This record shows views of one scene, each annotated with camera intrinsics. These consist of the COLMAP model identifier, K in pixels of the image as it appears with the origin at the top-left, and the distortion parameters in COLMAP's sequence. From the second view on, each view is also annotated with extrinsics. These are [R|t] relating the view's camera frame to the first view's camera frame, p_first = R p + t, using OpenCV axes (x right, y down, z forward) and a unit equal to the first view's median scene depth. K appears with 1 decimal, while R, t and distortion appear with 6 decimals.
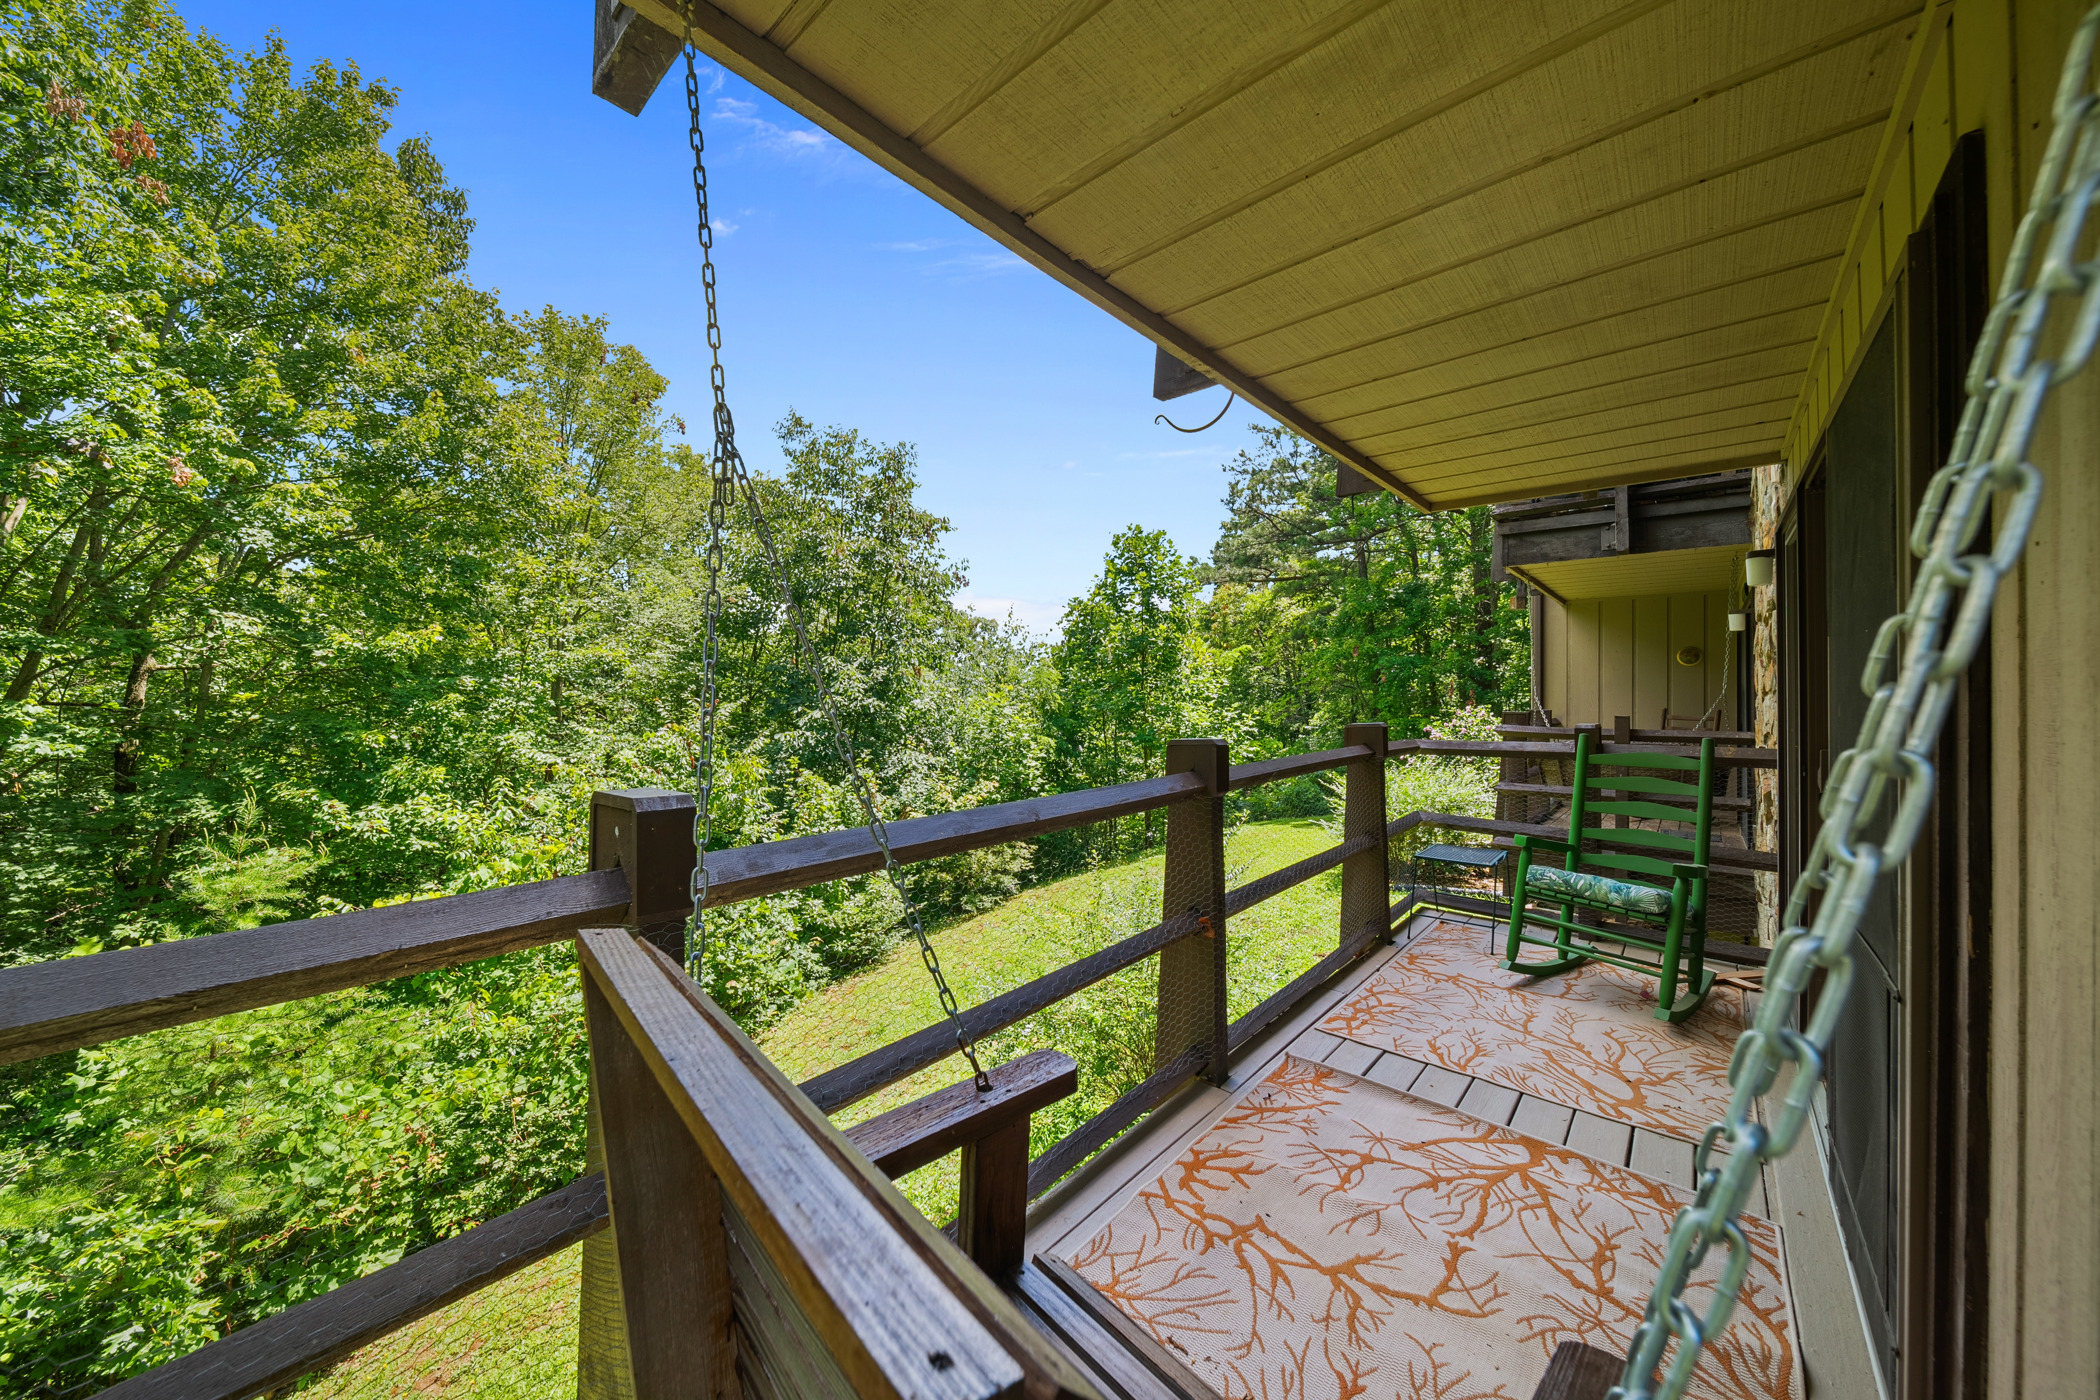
lens RADIAL K [[736.9, 0, 1041.5], [0, 736.9, 694.5], [0, 0, 1]] dist [-0.001331, -0.000225]
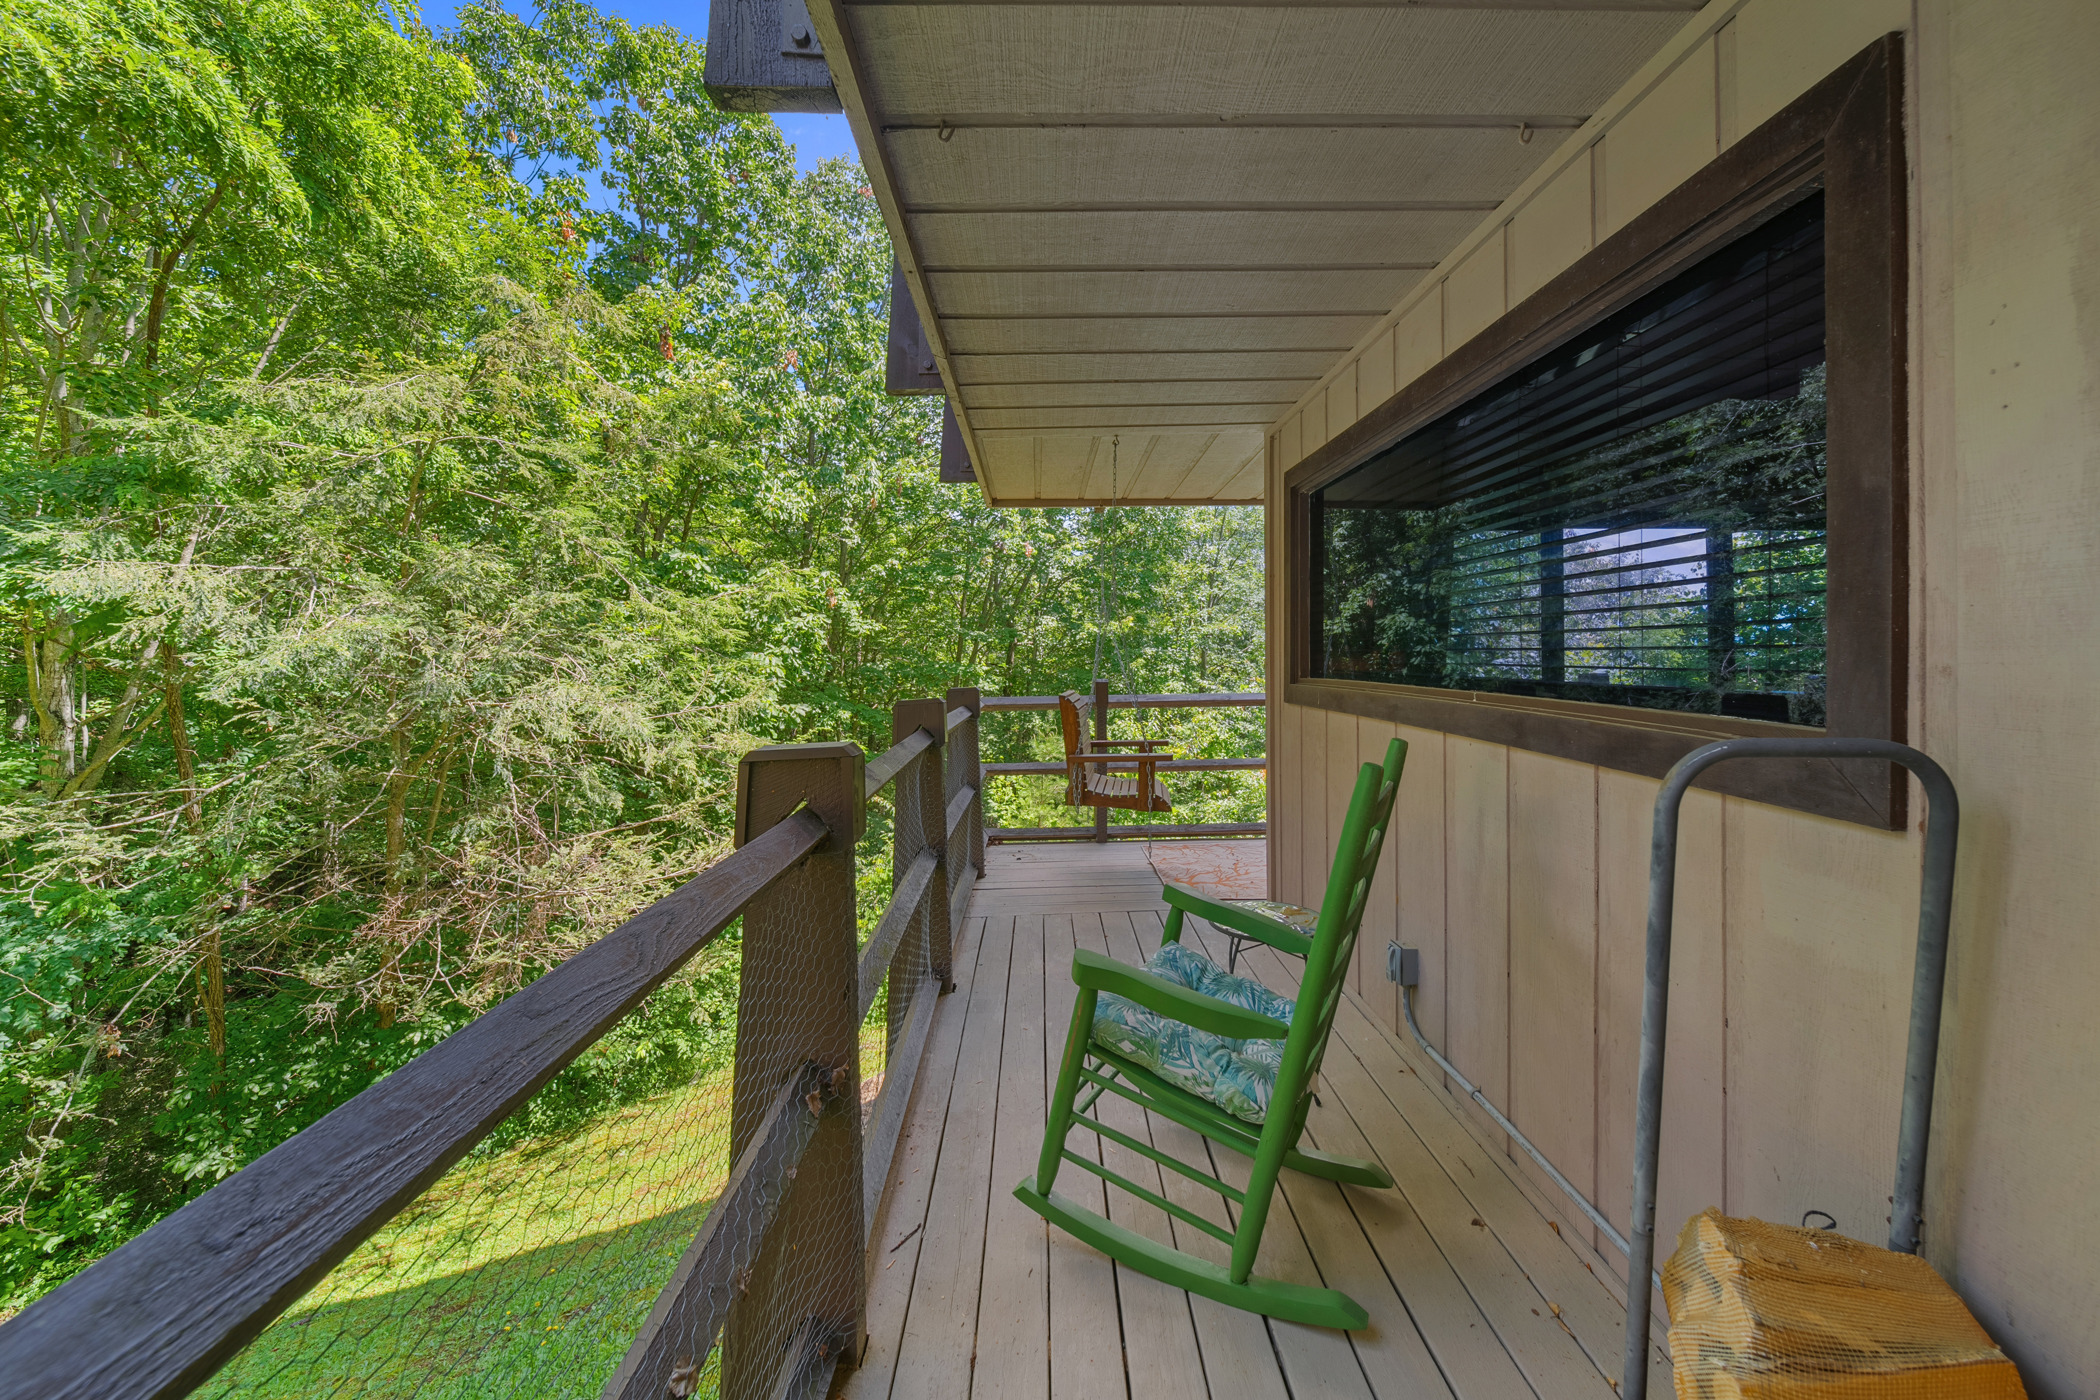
lens RADIAL K [[736.9, 0, 1041.5], [0, 736.9, 694.5], [0, 0, 1]] dist [-0.001331, -0.000225]
pose [[0.665884, 0.024247, -0.745661, 0.885988], [0.016219, 0.998765, 0.046961, -0.002832], [0.745879, -0.043364, 0.664669, -0.784617]]
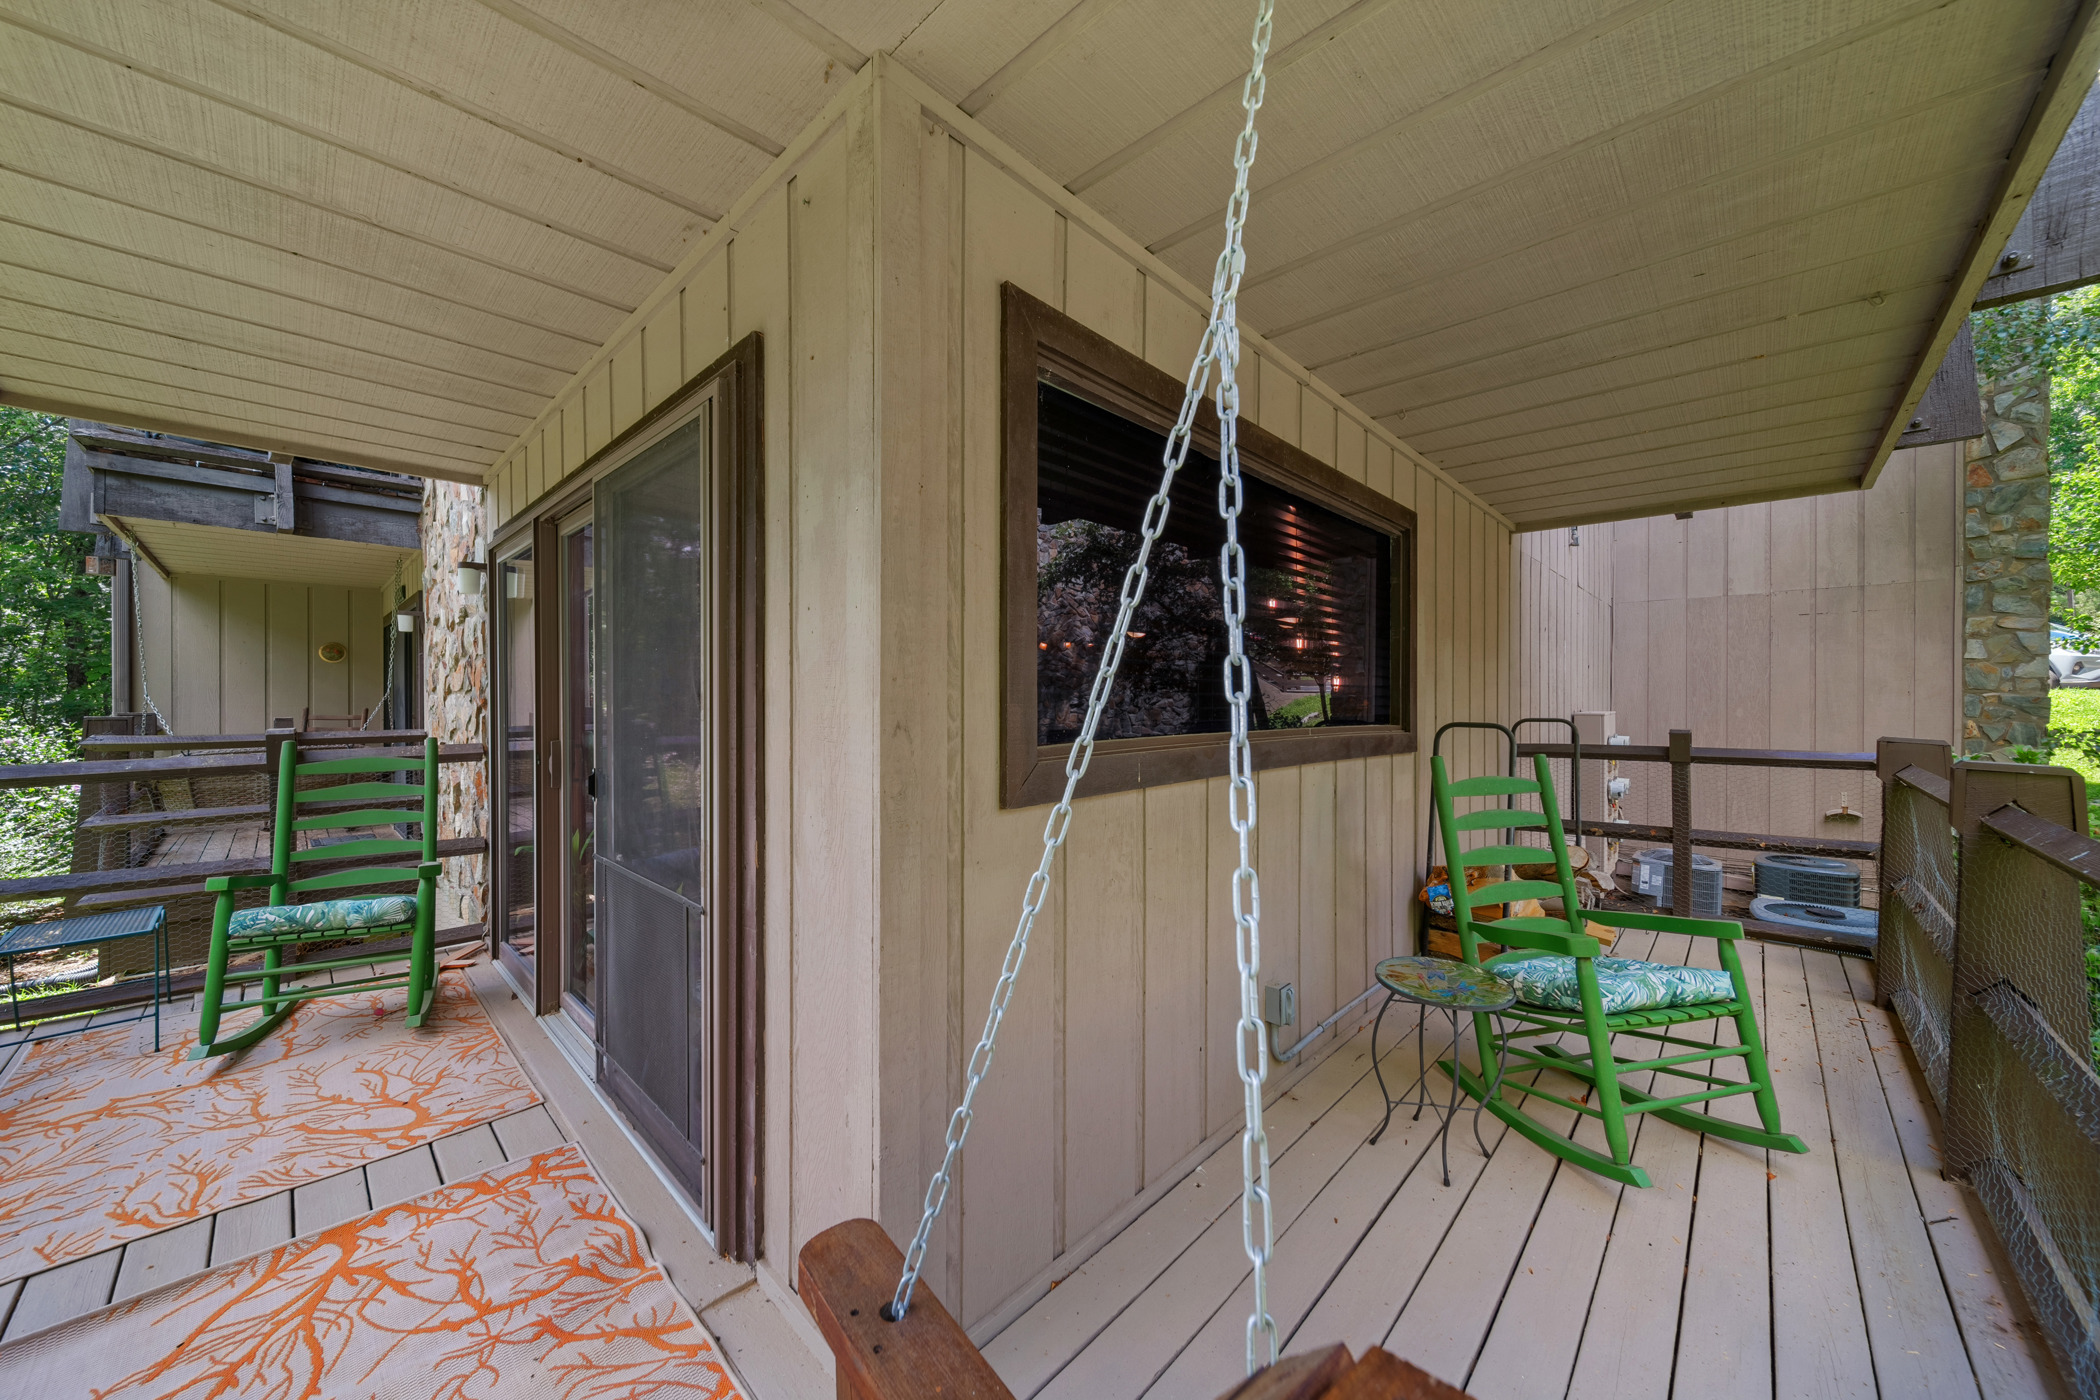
lens RADIAL K [[743.1, 0, 1036.9], [0, 743.1, 704.4], [0, 0, 1]] dist [-0.001254, -0.000251]
pose [[0.047256, -0.014424, 0.998779, -0.081741], [-0.002691, 0.999890, 0.014568, -0.003689], [-0.998879, -0.003376, 0.047212, 0.104766]]
